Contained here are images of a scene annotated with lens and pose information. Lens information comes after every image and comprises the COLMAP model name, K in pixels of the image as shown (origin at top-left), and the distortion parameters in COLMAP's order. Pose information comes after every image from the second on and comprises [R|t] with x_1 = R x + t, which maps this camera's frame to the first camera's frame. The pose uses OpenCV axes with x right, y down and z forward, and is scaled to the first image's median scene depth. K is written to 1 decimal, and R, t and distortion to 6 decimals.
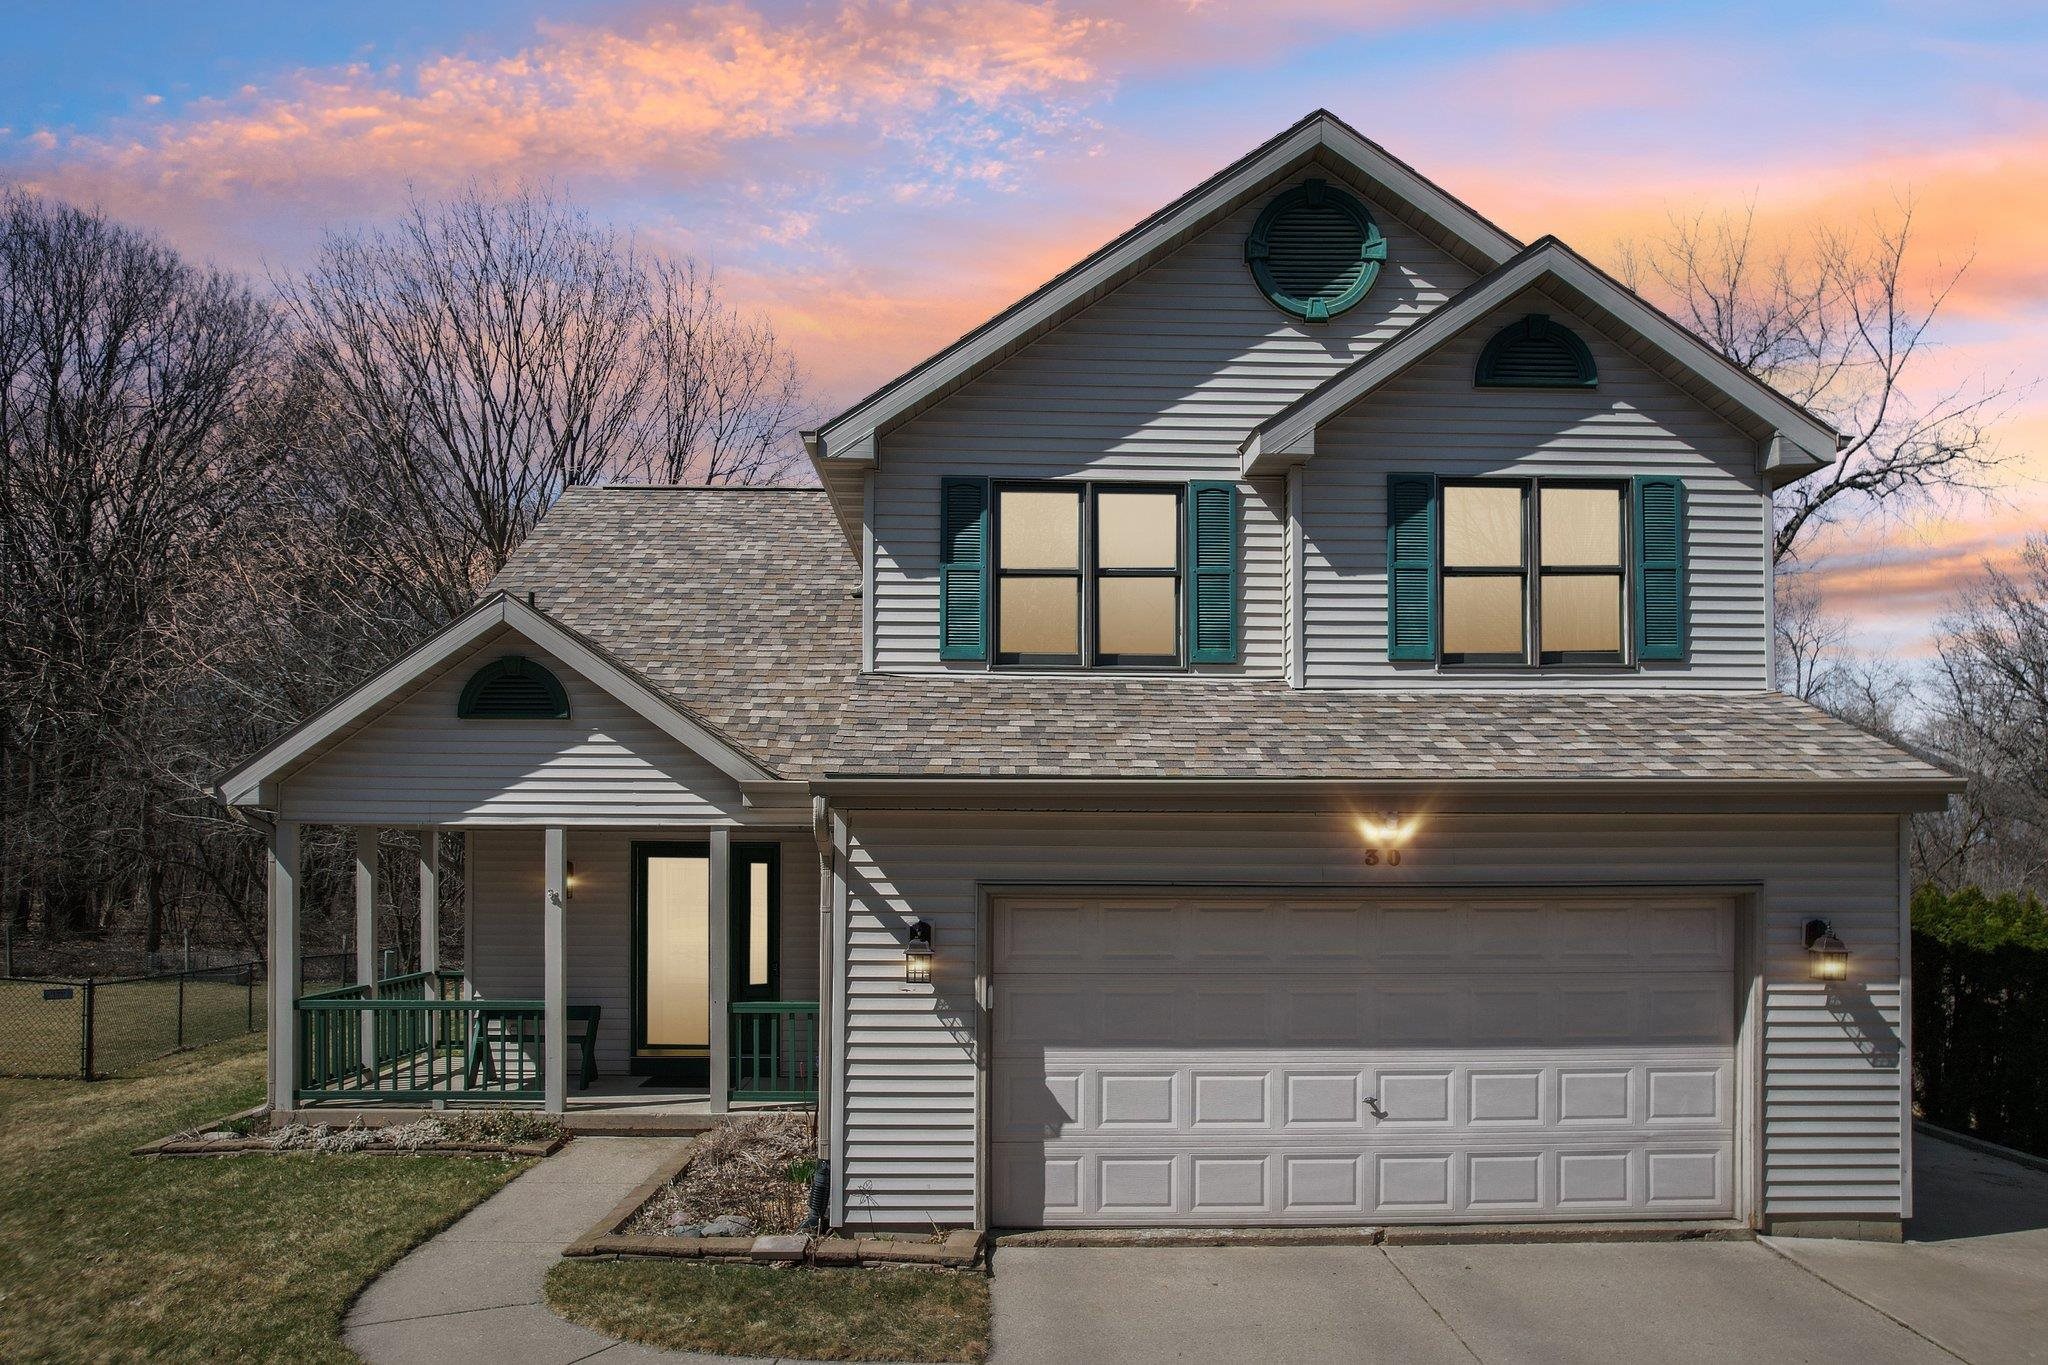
lens RADIAL K [[1344.2, 0, 1025.9], [0, 1344.2, 840.0], [0, 0, 1]] dist [-0.014009, 0.002637]
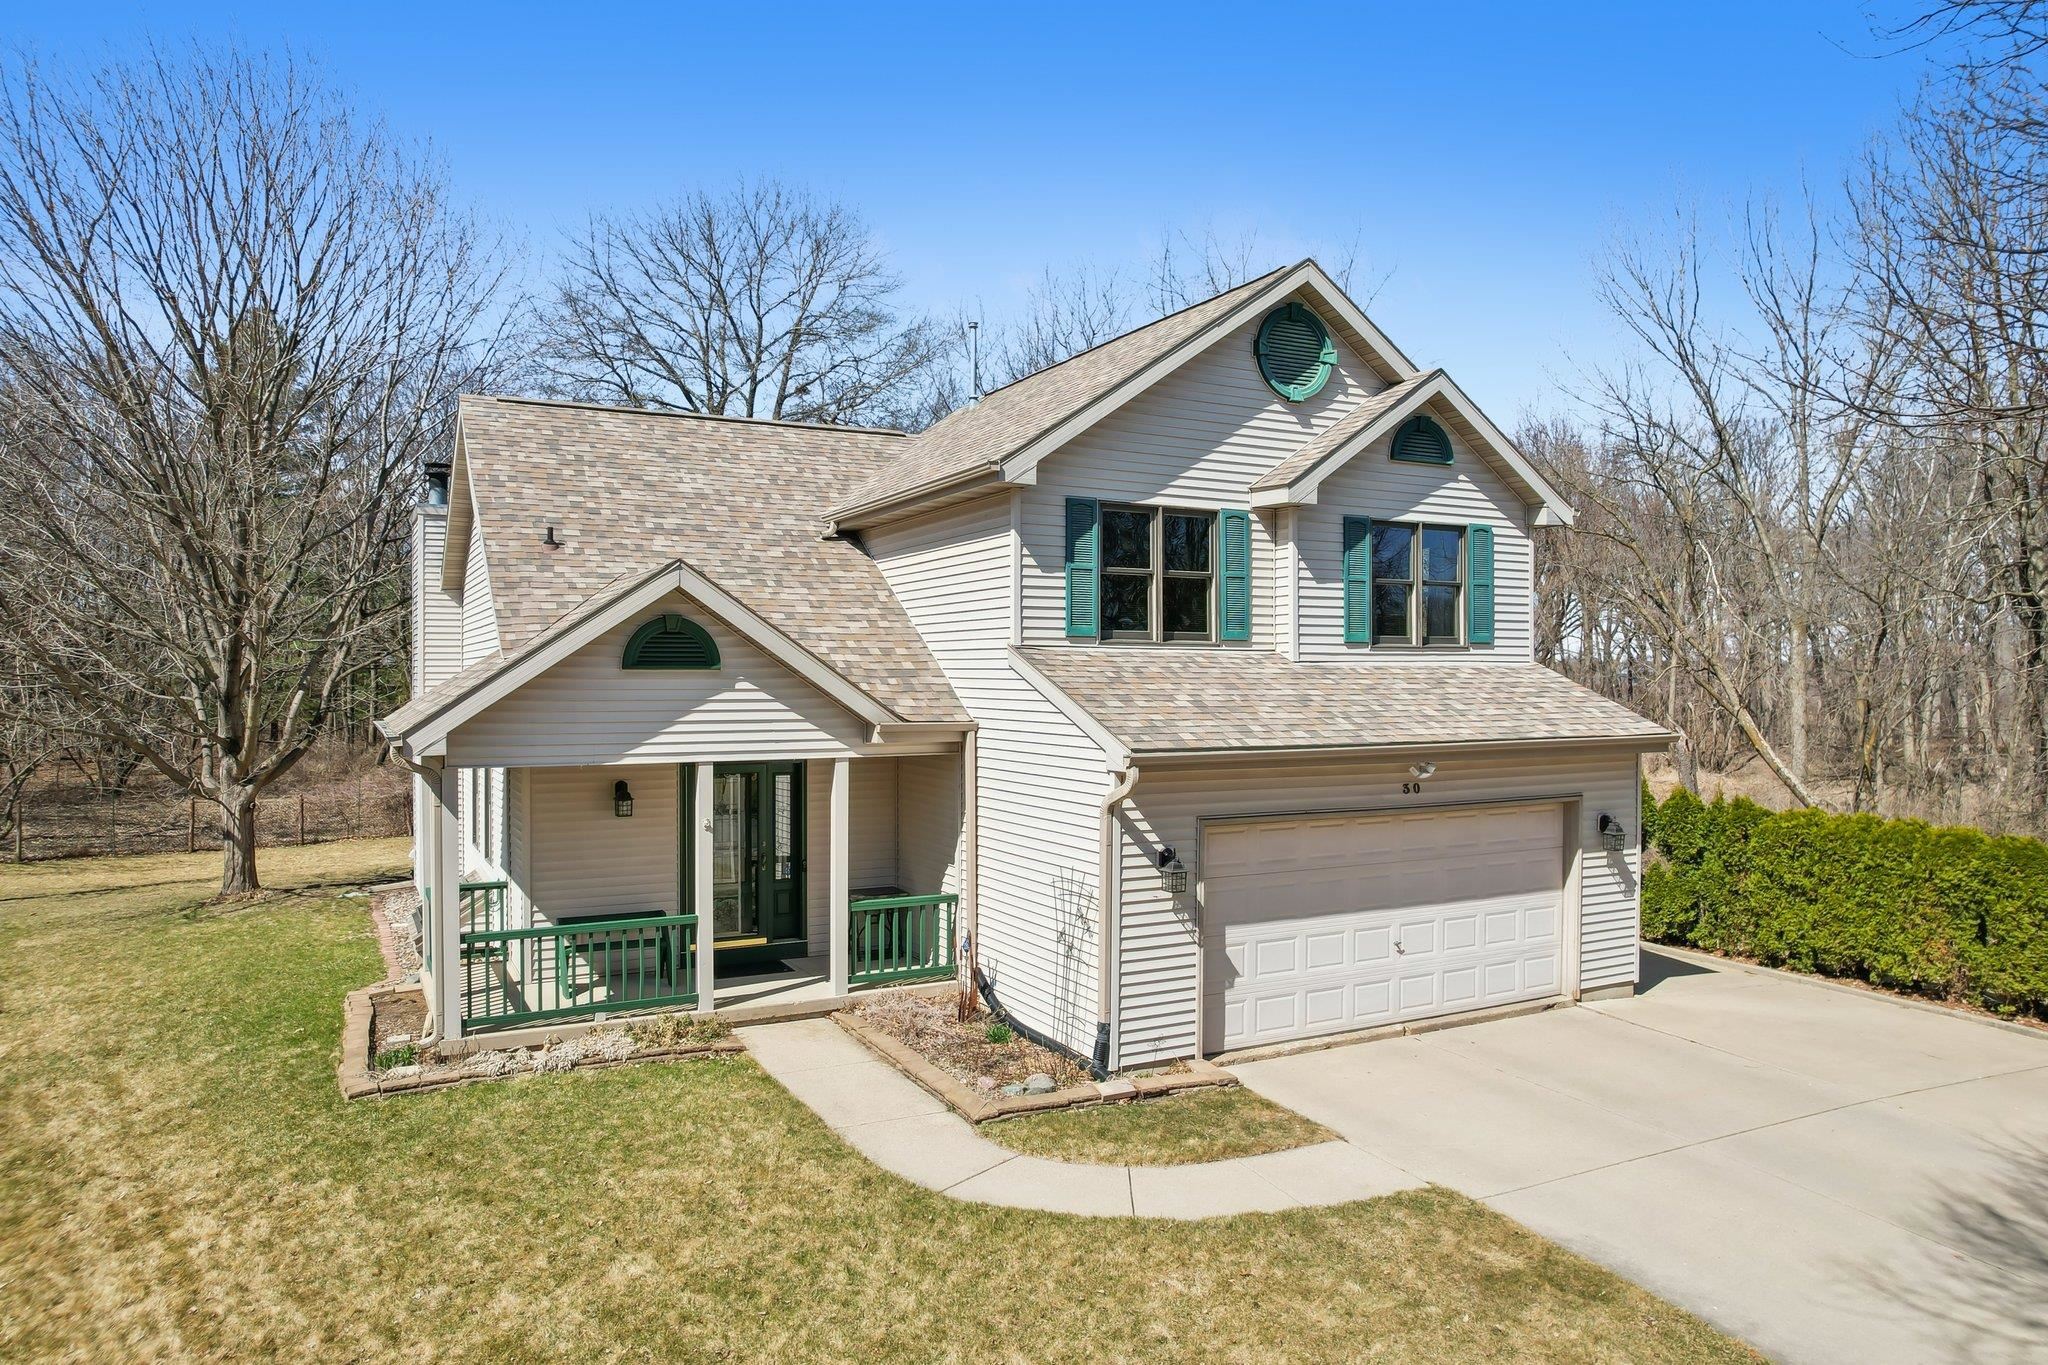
lens RADIAL K [[1298.5, 0, 1024.0], [0, 1298.5, 682.5], [0, 0, 1]] dist [0.001354, -0.001118]
pose [[0.899268, -0.004537, 0.437375, -0.673624], [-0.004629, 0.999791, 0.019889, -0.116172], [-0.437374, -0.019911, 0.899059, -0.133845]]
